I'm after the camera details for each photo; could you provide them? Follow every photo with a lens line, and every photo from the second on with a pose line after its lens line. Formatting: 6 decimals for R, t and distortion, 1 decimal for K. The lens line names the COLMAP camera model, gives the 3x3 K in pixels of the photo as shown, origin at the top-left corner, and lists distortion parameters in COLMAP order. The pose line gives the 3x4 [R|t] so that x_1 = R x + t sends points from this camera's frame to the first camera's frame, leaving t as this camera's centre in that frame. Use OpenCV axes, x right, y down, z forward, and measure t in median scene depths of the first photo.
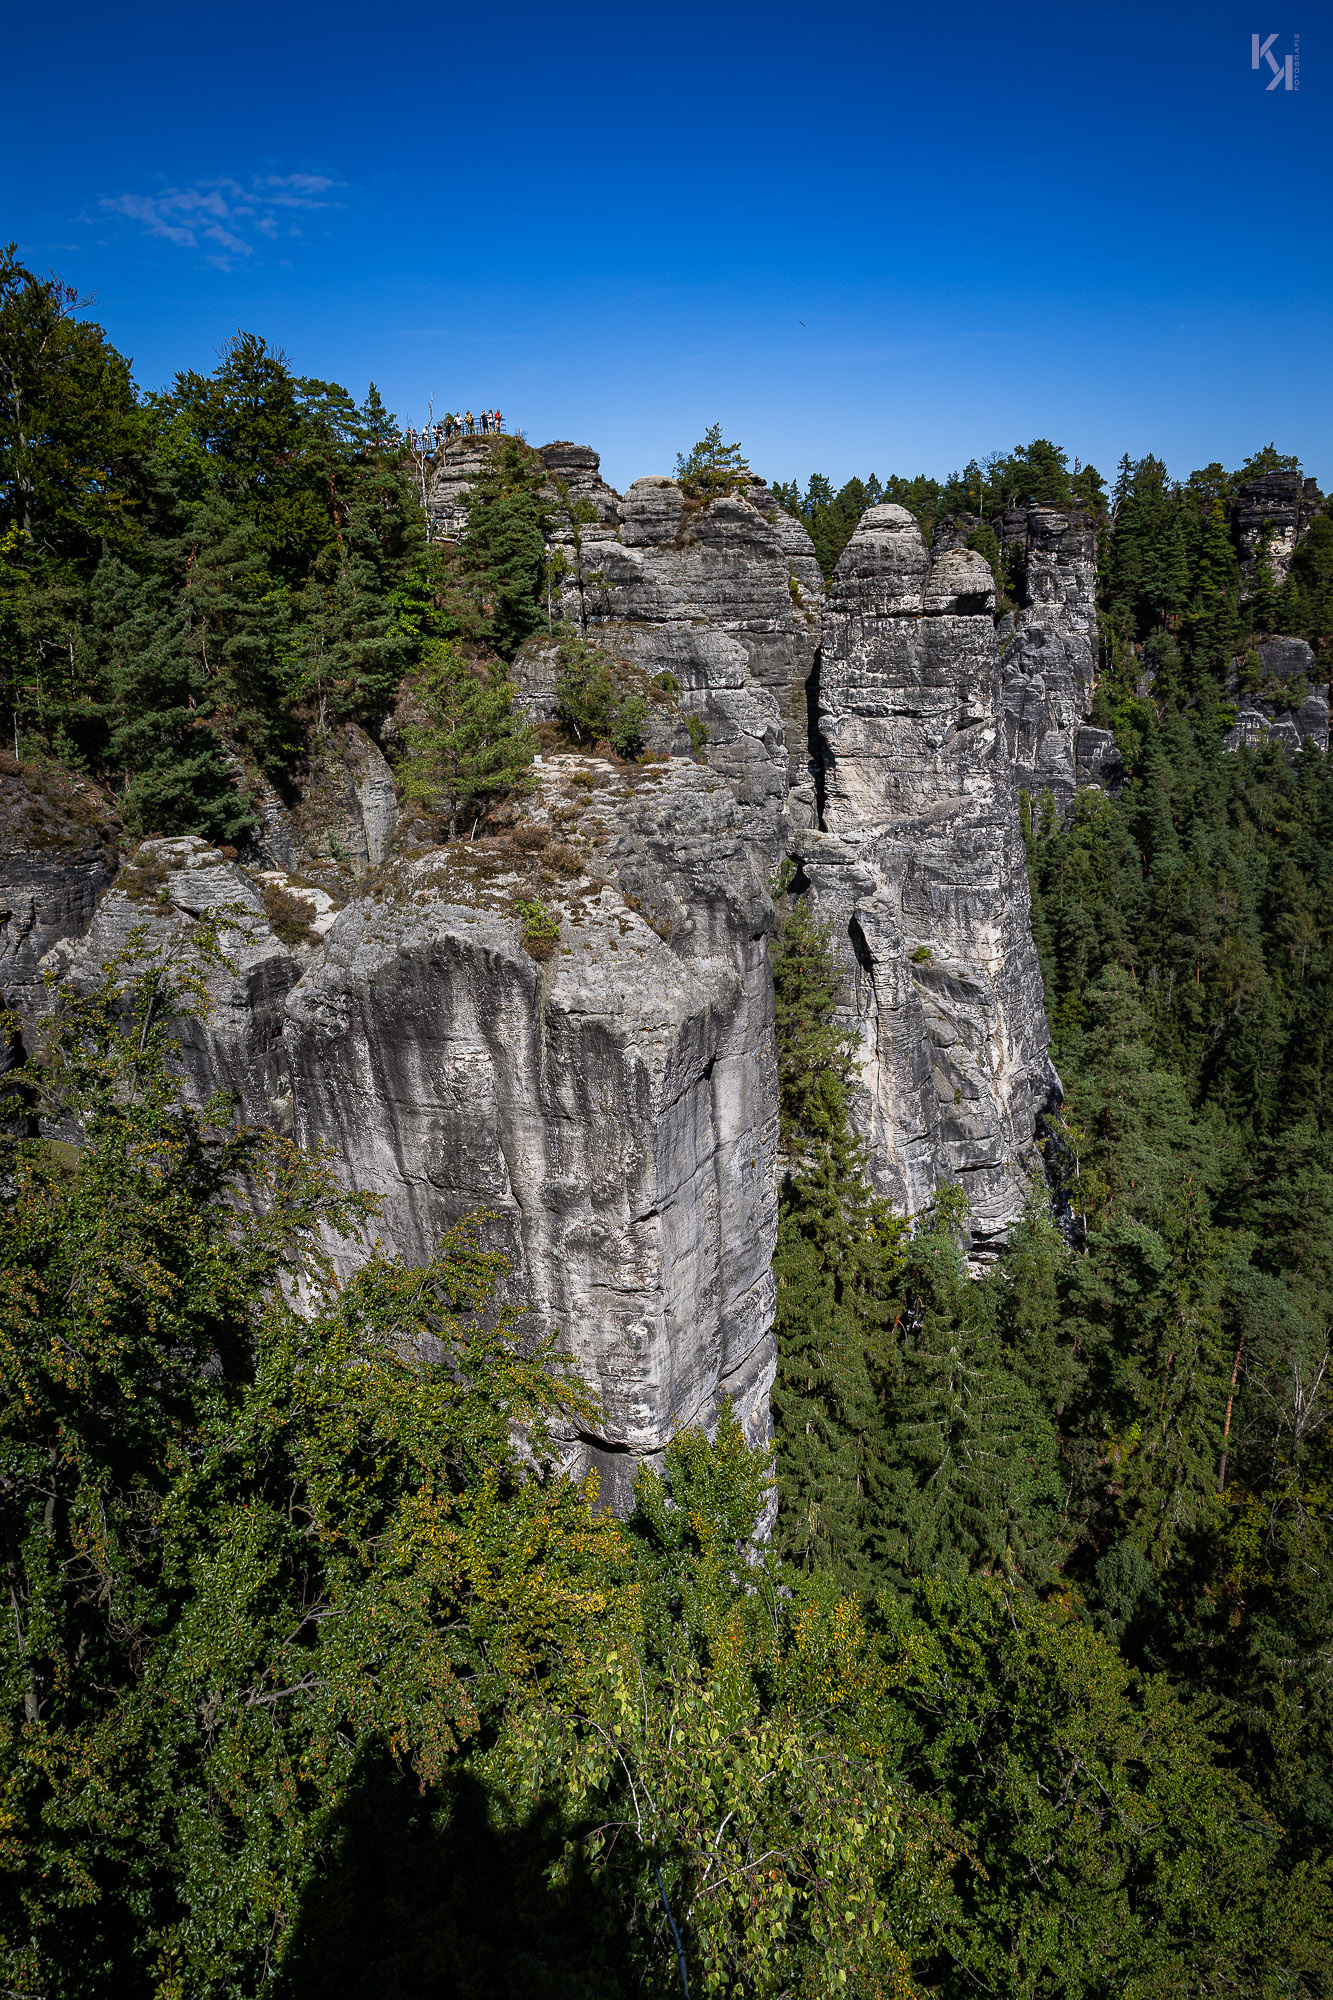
lens RADIAL K [[1337.4, 0, 664.6], [0, 1337.4, 1000.4], [0, 0, 1]] dist [-0.000060, 0.004595]
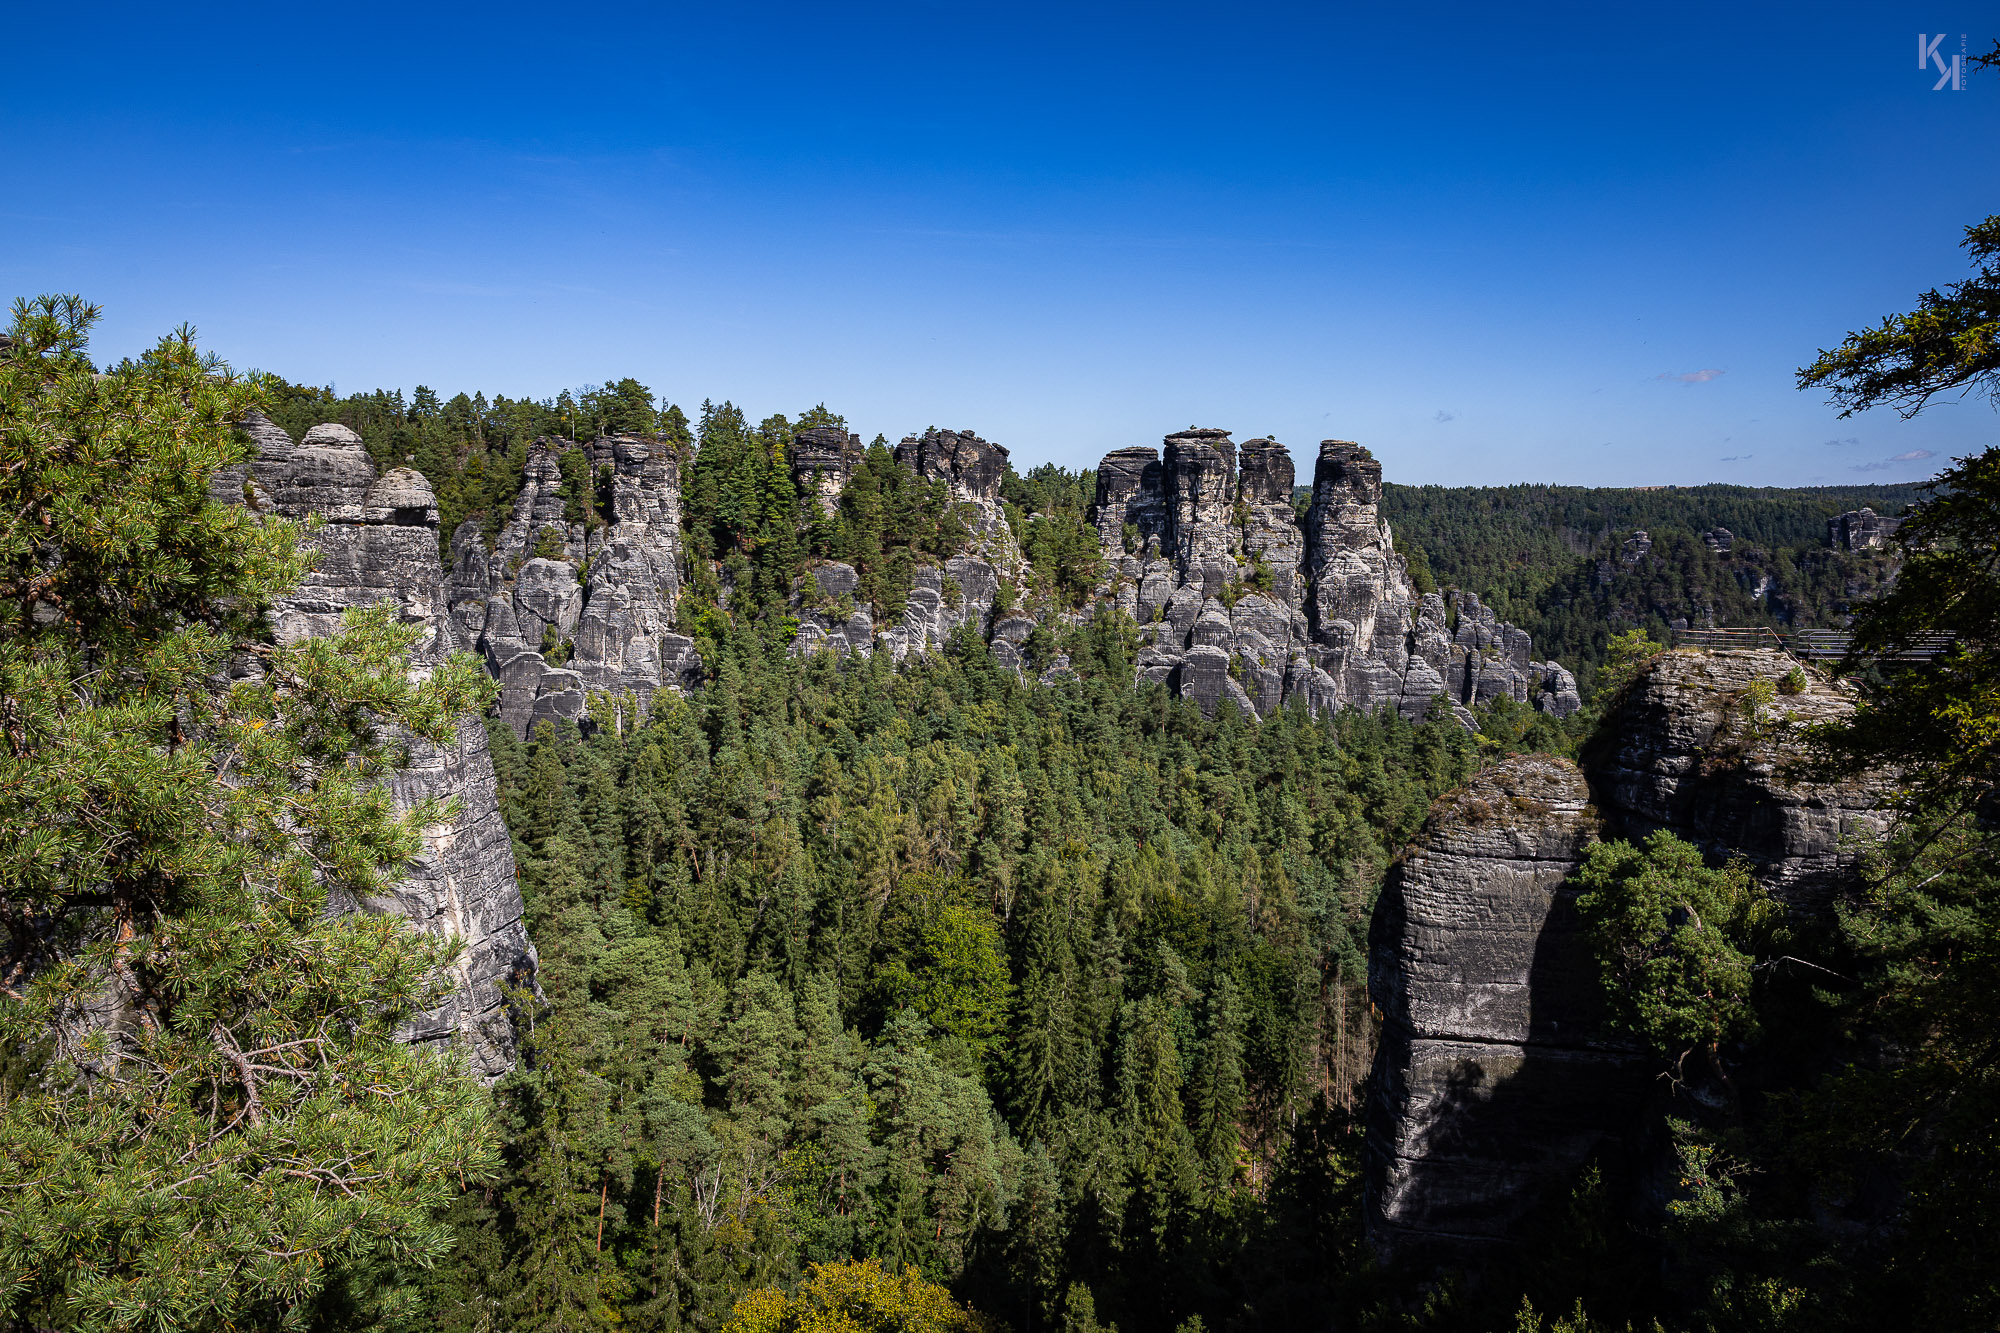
lens RADIAL K [[1337.4, 0, 1001.3], [0, 1337.4, 667.9], [0, 0, 1]] dist [-0.000060, 0.004595]
pose [[0.894486, 0.012235, 0.446928, 0.073149], [0.067216, 0.984584, -0.161482, 0.017524], [-0.442014, 0.174484, 0.879874, -0.075115]]
